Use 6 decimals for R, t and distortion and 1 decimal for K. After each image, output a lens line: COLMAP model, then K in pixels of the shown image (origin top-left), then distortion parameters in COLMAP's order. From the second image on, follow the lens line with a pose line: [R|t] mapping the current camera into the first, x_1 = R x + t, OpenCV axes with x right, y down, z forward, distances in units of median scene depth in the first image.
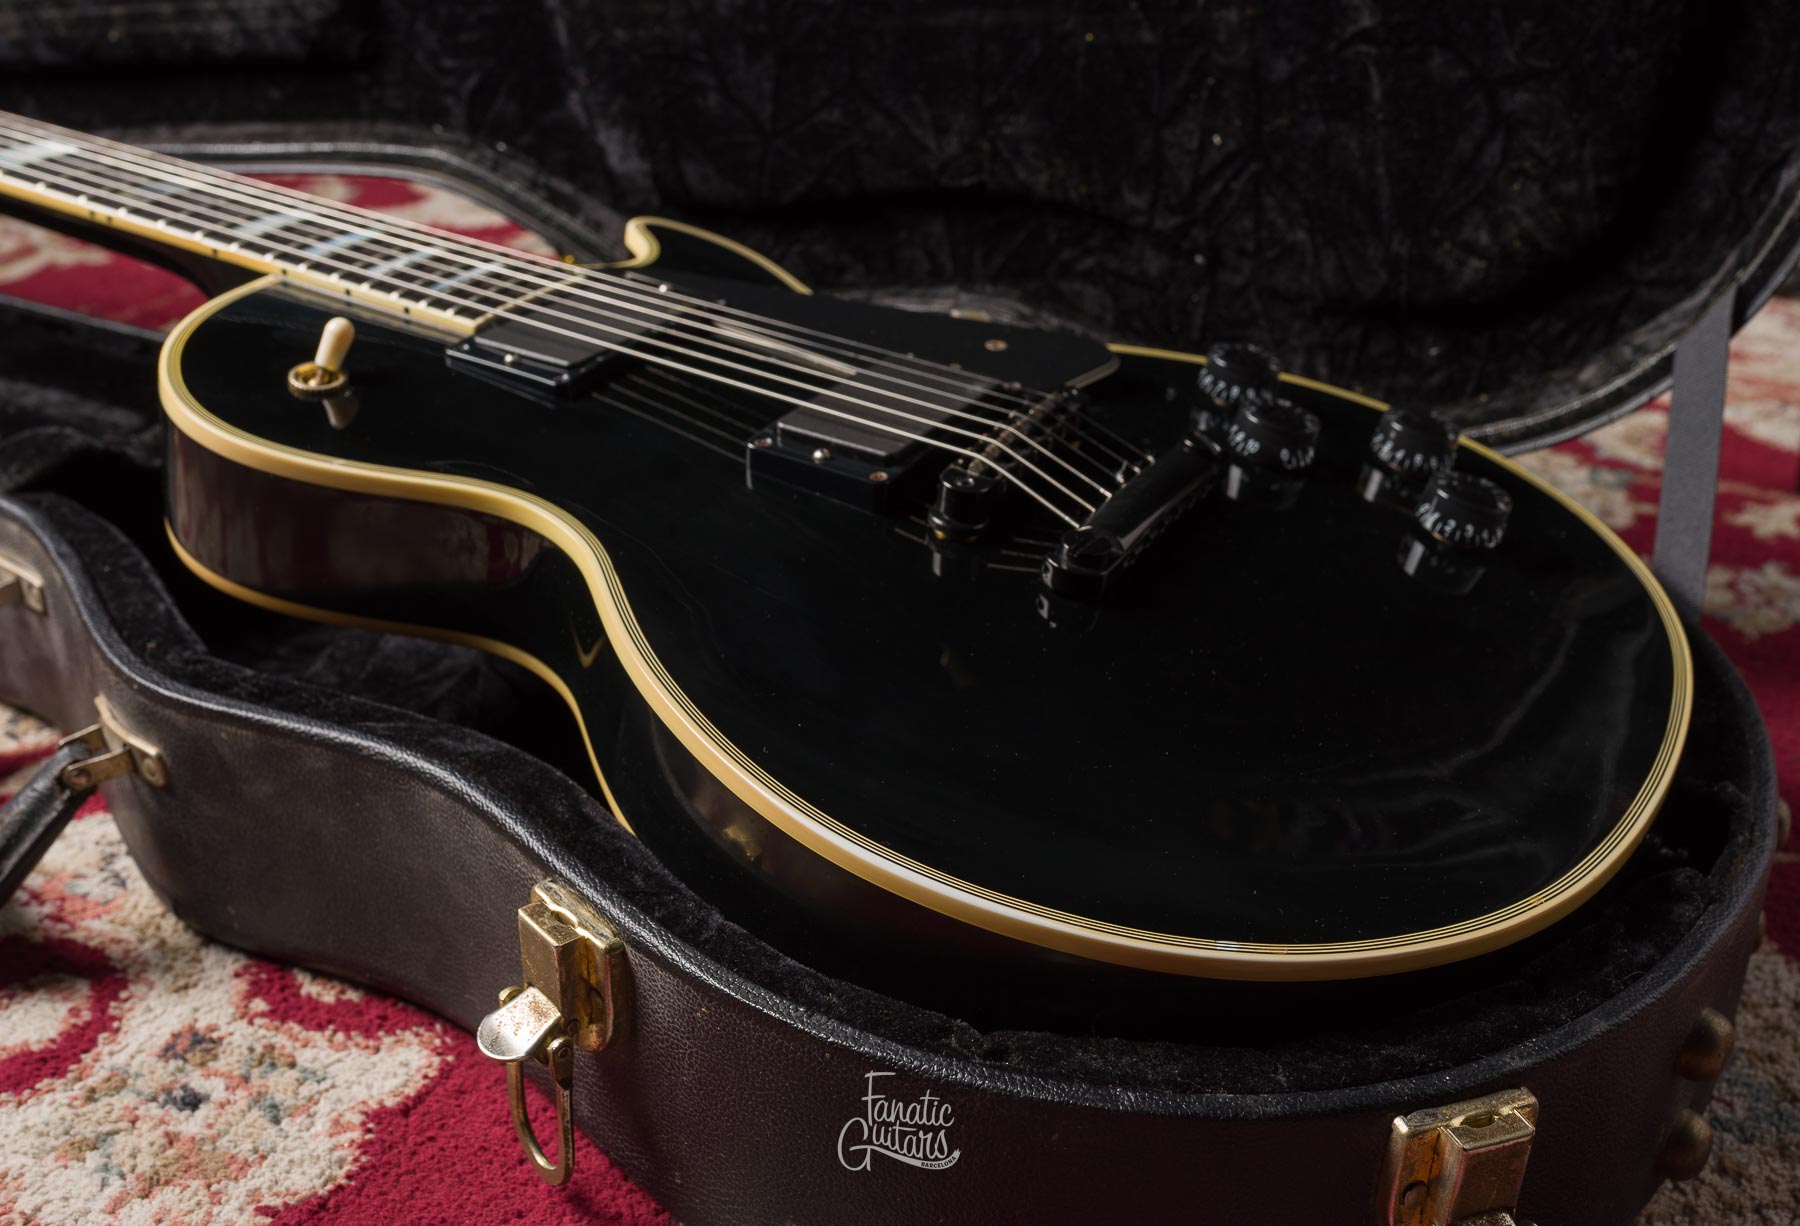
lens RADIAL K [[2059.6, 0, 913.5], [0, 2059.6, 615.6], [0, 0, 1]] dist [-0.002707, 0.001772]
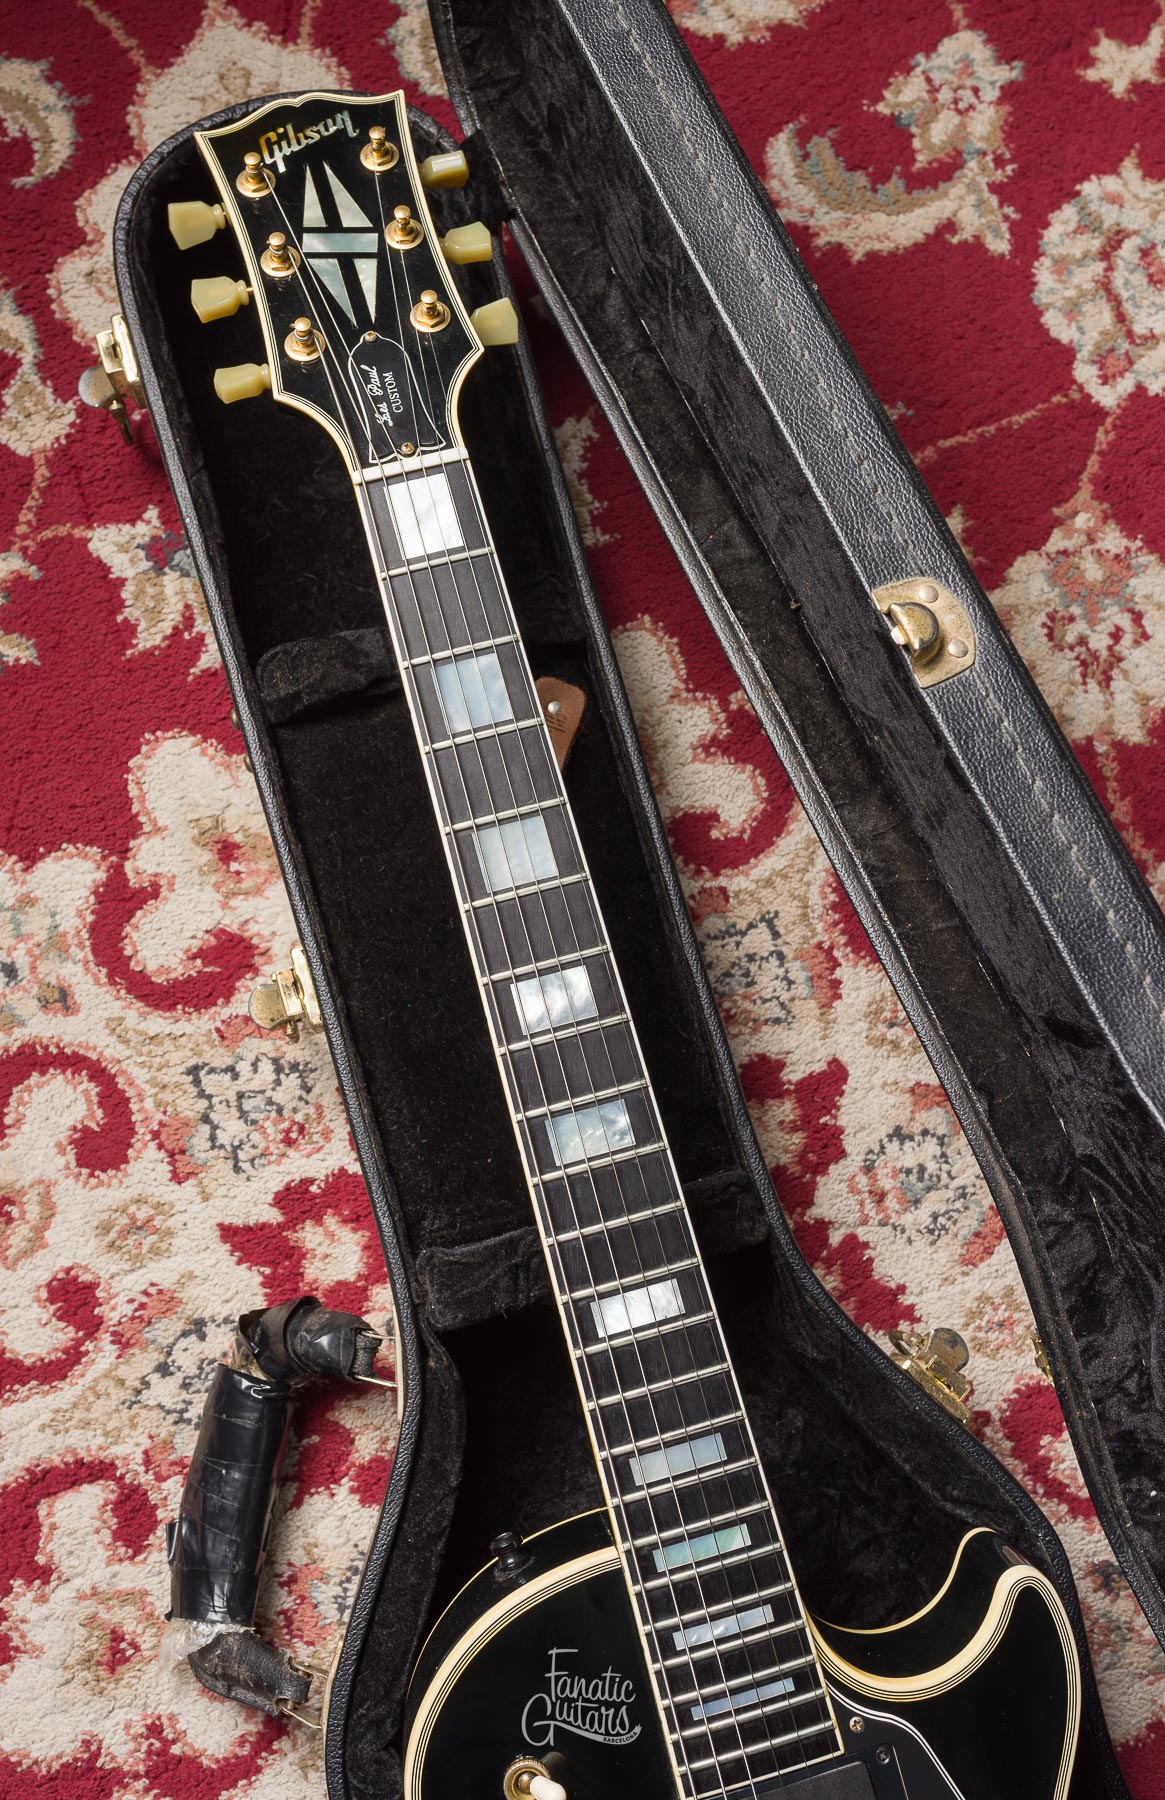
lens RADIAL K [[1838.6, 0, 534.8], [0, 1838.6, 833.4], [0, 0, 1]] dist [-0.000658, -0.000557]
pose [[0.691647, 0.708913, -0.138085, -0.518244], [-0.346467, 0.493428, 0.797803, -1.197140], [0.633708, -0.503956, 0.586892, 0.657329]]
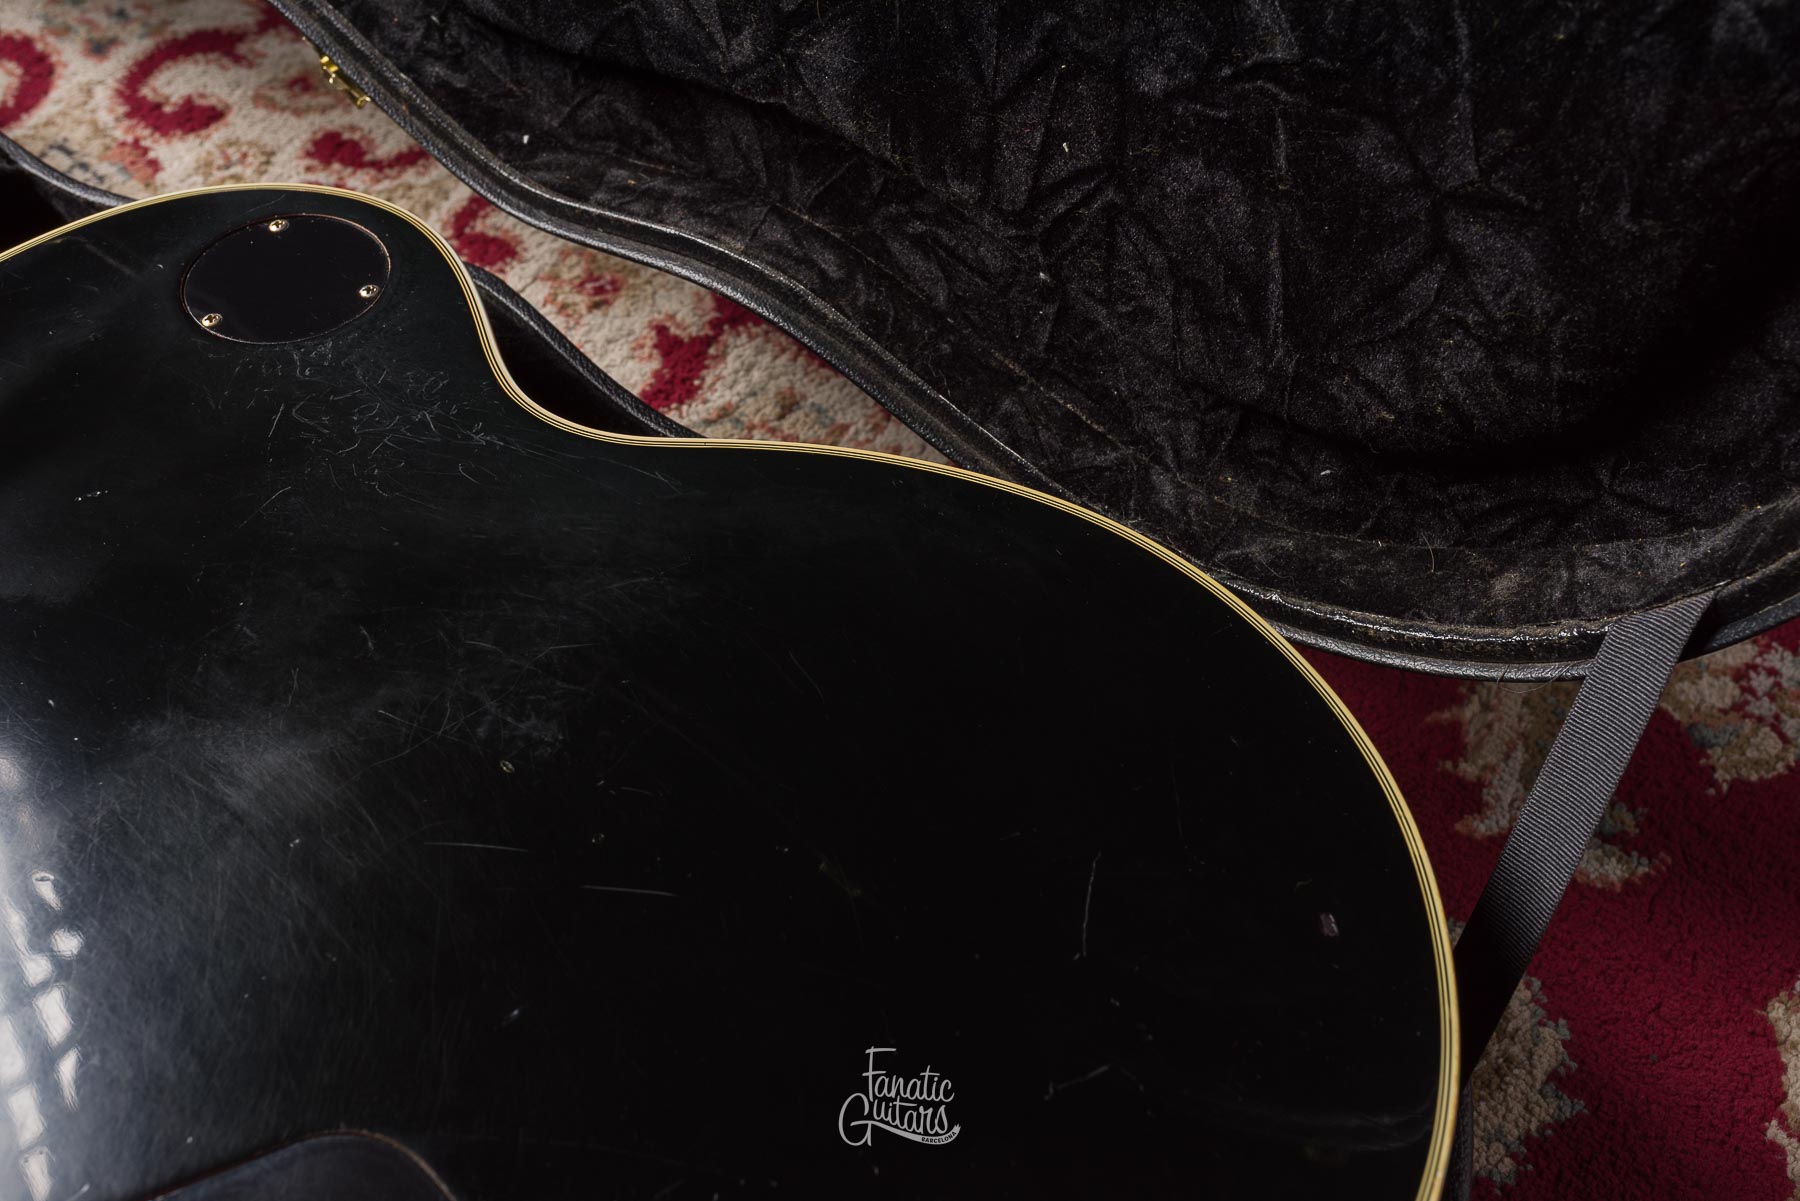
lens RADIAL K [[1764.5, 0, 898.7], [0, 1764.5, 600.1], [0, 0, 1]] dist [-0.004222, 0.003513]
pose [[0.968935, 0.195293, -0.151744, 0.258994], [-0.112885, 0.895147, 0.431240, -0.418834], [0.220051, -0.400714, 0.889385, 0.486031]]
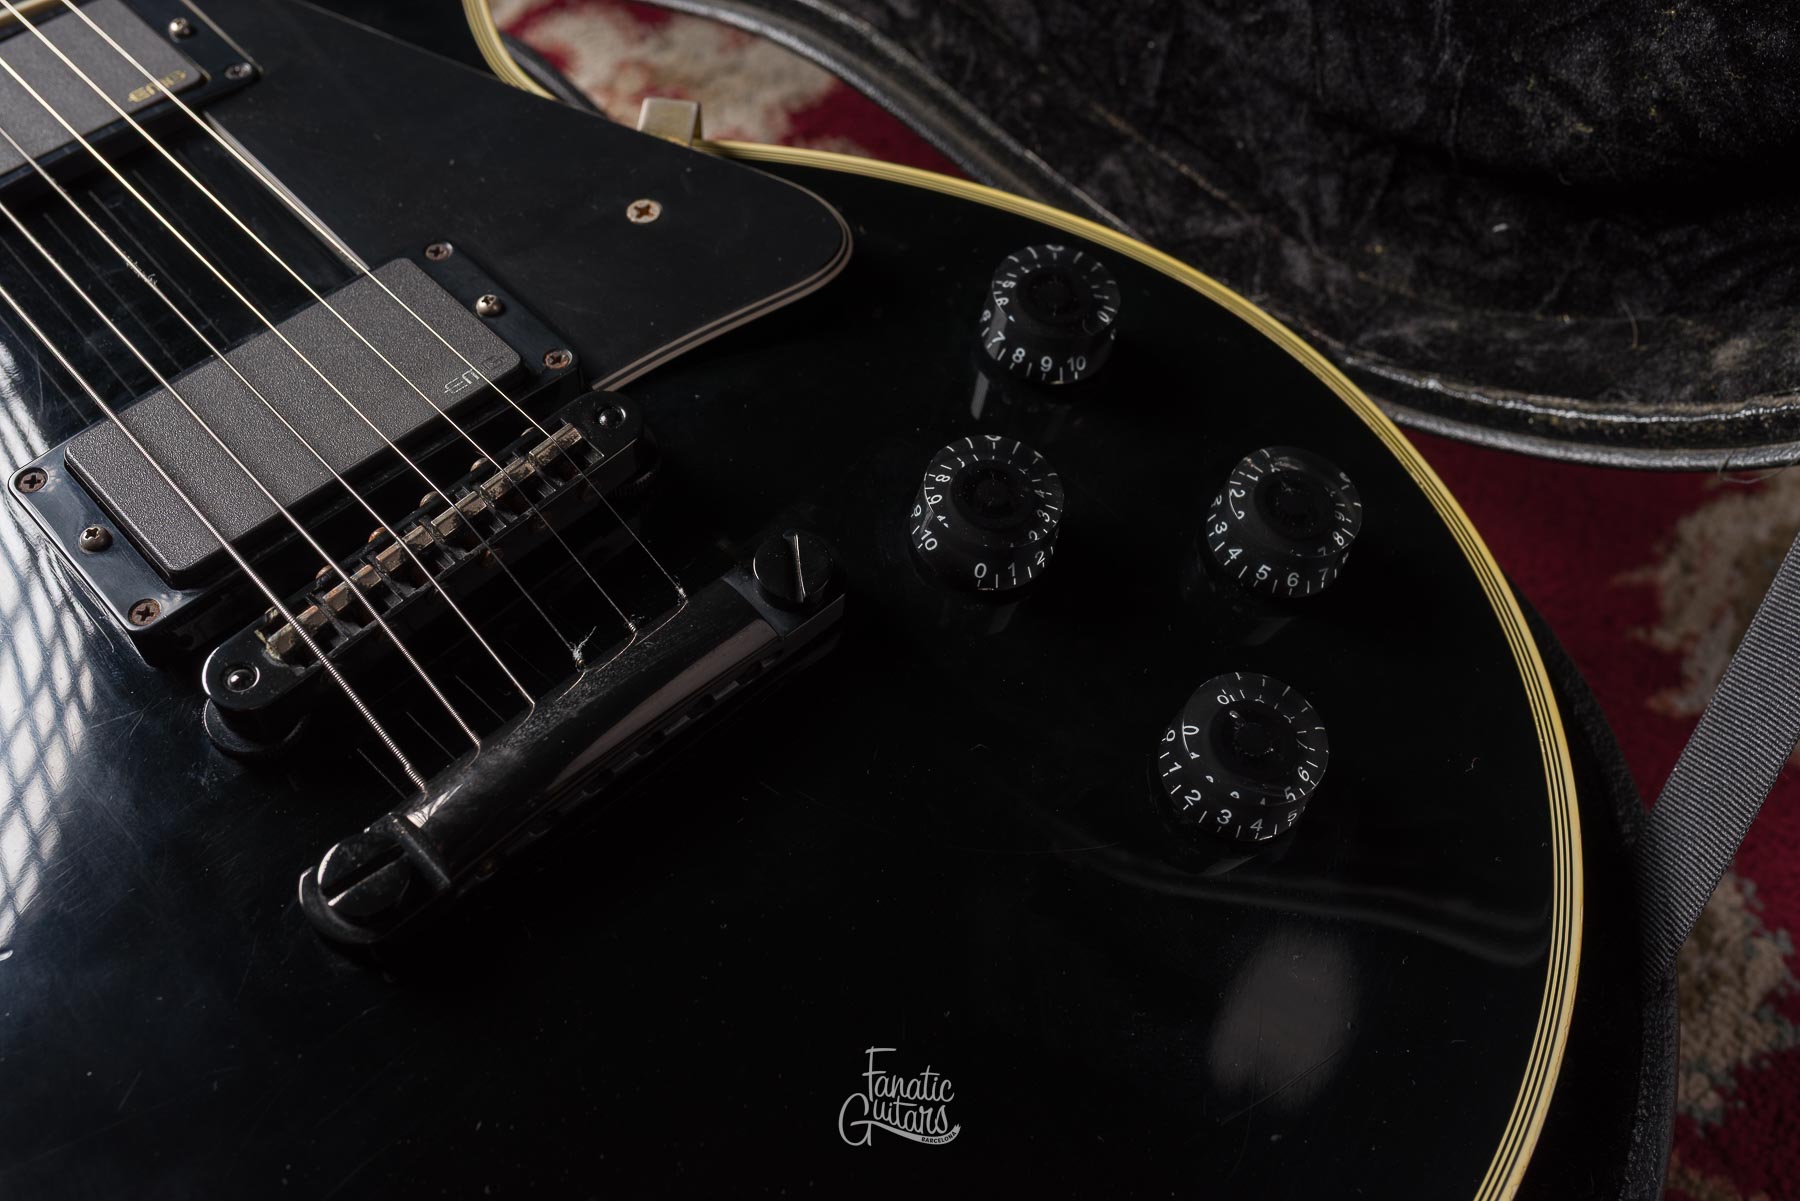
lens RADIAL K [[1809.5, 0, 897.0], [0, 1809.5, 599.6], [0, 0, 1]] dist [-0.002692, 0.005404]
pose [[0.950175, 0.218133, -0.222679, 0.280452], [-0.103571, 0.894700, 0.434495, -0.295372], [0.294009, -0.389783, 0.872713, 0.565419]]
